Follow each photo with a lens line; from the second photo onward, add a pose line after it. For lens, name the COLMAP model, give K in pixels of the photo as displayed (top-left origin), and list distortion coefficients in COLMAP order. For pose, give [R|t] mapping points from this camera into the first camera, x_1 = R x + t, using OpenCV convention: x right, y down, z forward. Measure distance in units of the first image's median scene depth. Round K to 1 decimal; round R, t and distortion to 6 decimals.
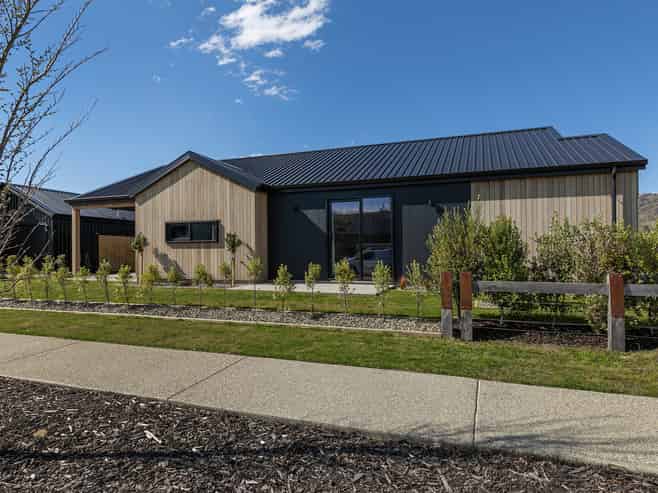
lens RADIAL K [[354.2, 0, 329.0], [0, 354.2, 246.5], [0, 0, 1]] dist [-0.075308, 0.000423]
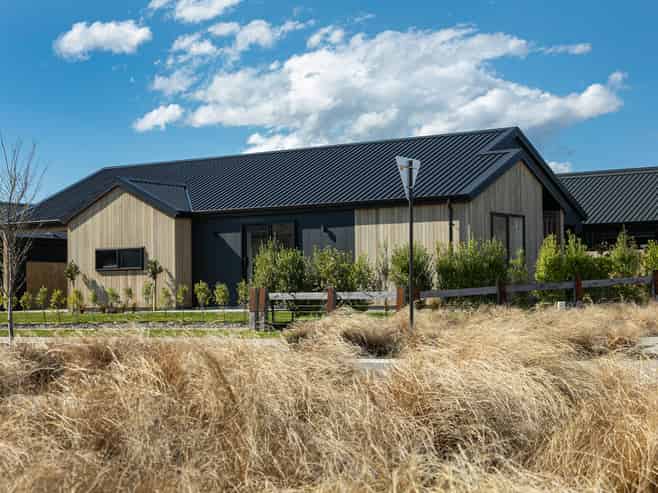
lens RADIAL K [[1100.6, 0, 329.0], [0, 1100.6, 246.5], [0, 0, 1]] dist [-0.018922, -0.046381]
pose [[0.957895, -0.023710, -0.286137, 1.092482], [0.018083, 0.999588, -0.022294, 0.002664], [0.286548, 0.016181, 0.957929, -1.857306]]
